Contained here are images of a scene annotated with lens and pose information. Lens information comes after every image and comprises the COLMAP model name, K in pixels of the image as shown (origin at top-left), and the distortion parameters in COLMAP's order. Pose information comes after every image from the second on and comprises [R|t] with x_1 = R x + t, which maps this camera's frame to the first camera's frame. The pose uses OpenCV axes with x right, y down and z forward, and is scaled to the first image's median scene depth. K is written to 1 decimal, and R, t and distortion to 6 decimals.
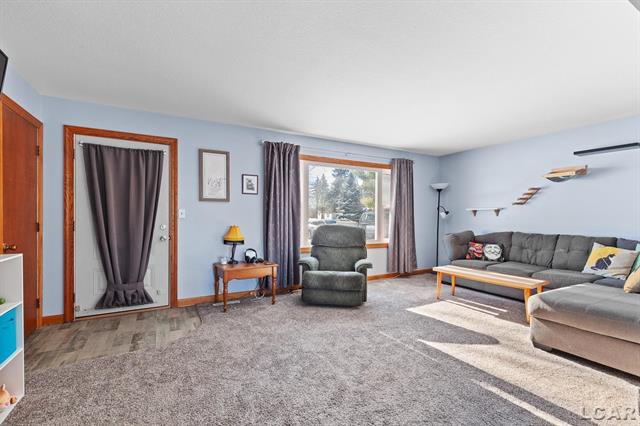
lens RADIAL K [[289.1, 0, 320.0], [0, 289.1, 213.0], [0, 0, 1]] dist [0.003270, 0.000008]
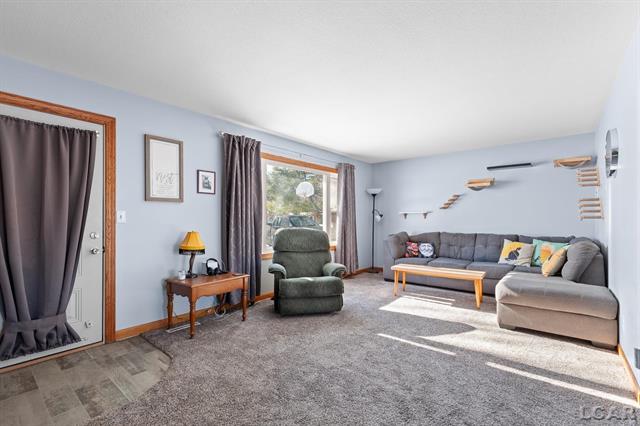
lens RADIAL K [[289.1, 0, 320.0], [0, 289.1, 213.0], [0, 0, 1]] dist [0.003270, 0.000008]
pose [[0.932092, 0.003415, 0.362207, -0.261151], [0.000292, 0.999948, -0.010179, -0.000252], [-0.362222, 0.009594, 0.932042, 0.099730]]
